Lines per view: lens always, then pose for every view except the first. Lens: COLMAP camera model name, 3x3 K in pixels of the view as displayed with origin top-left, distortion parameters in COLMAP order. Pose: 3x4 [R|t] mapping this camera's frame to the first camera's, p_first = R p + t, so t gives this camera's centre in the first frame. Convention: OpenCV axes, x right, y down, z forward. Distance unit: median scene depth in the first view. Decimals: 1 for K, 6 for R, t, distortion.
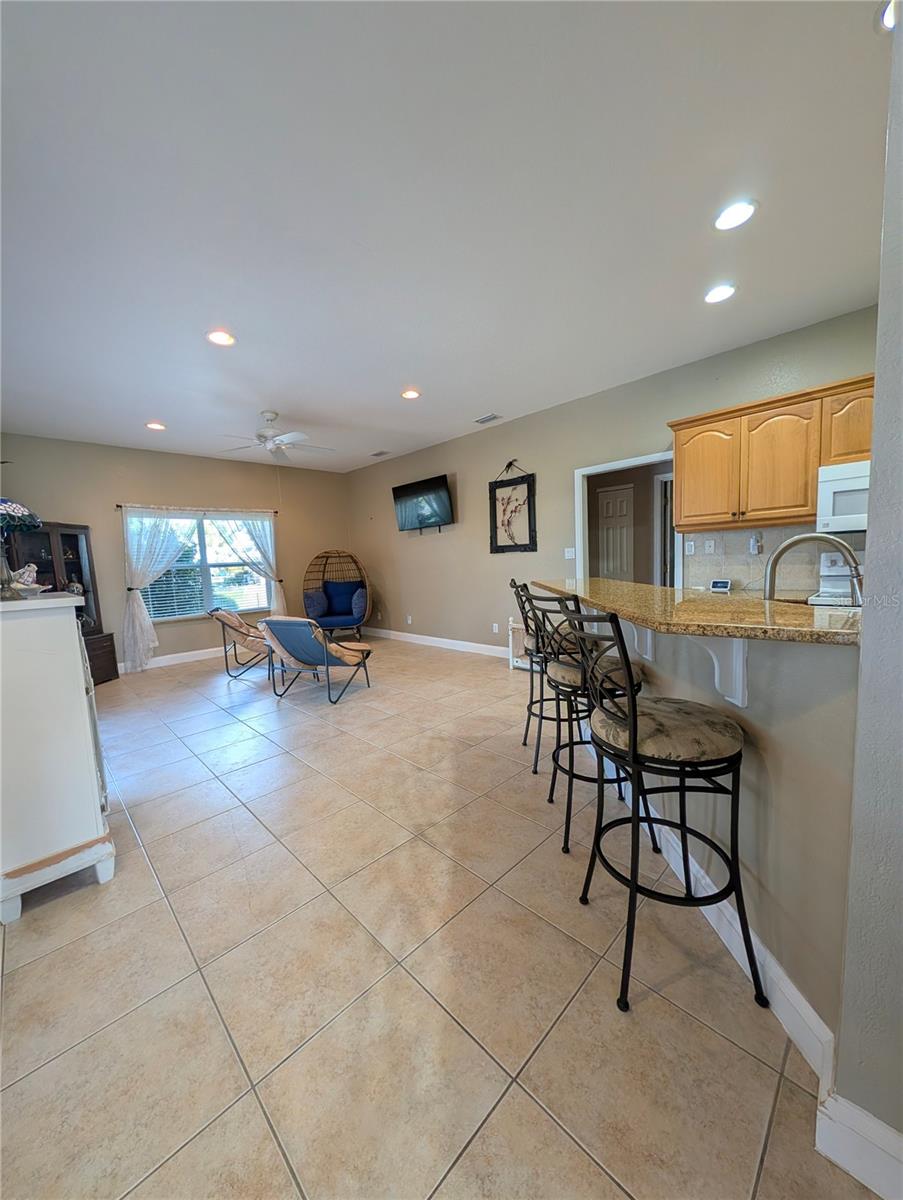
lens RADIAL K [[436.9, 0, 446.8], [0, 436.9, 604.7], [0, 0, 1]] dist [-0.000257, -0.000188]
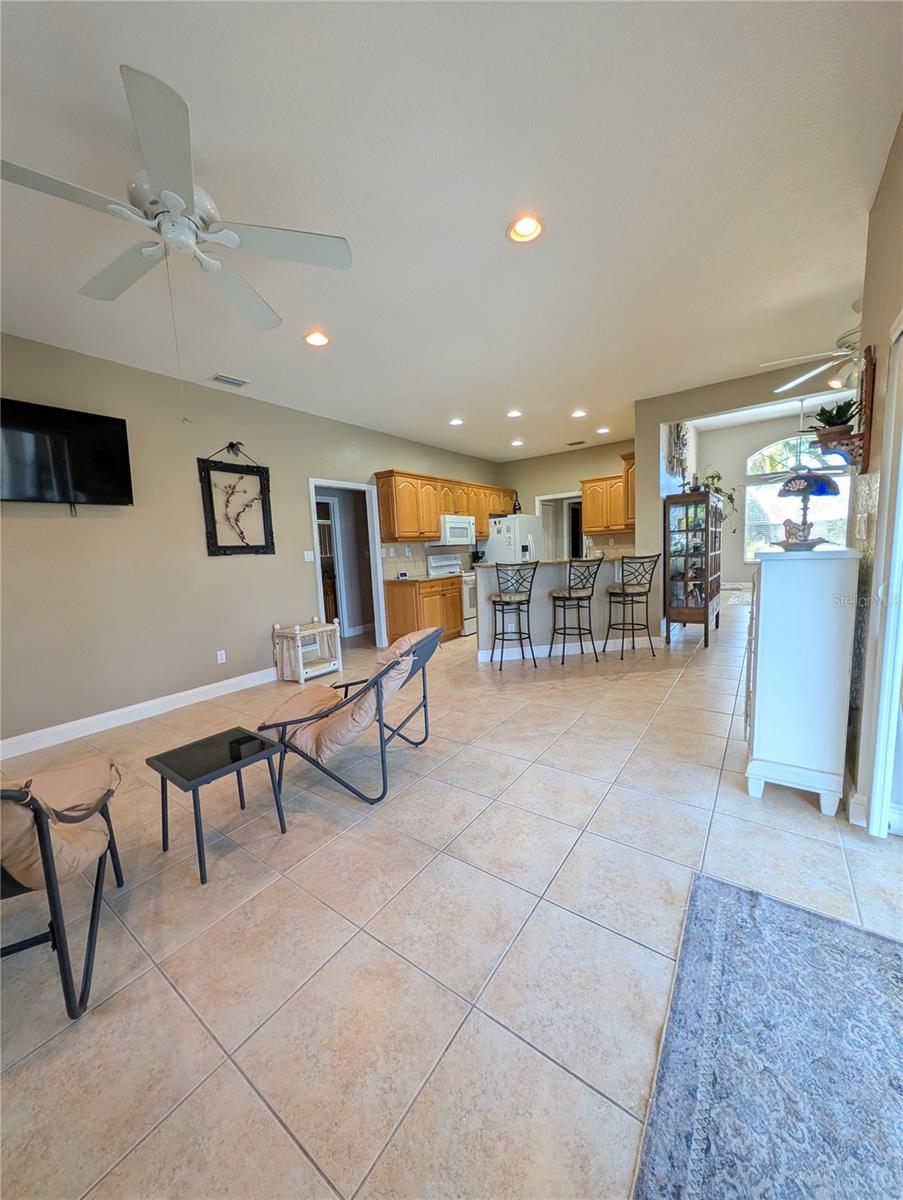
lens RADIAL K [[436.9, 0, 446.8], [0, 436.9, 604.7], [0, 0, 1]] dist [-0.000257, -0.000188]
pose [[-0.168377, -0.069487, 0.983270, -0.771695], [0.157212, 0.982851, 0.096379, -0.050719], [-0.973105, 0.170810, -0.154566, 0.828362]]
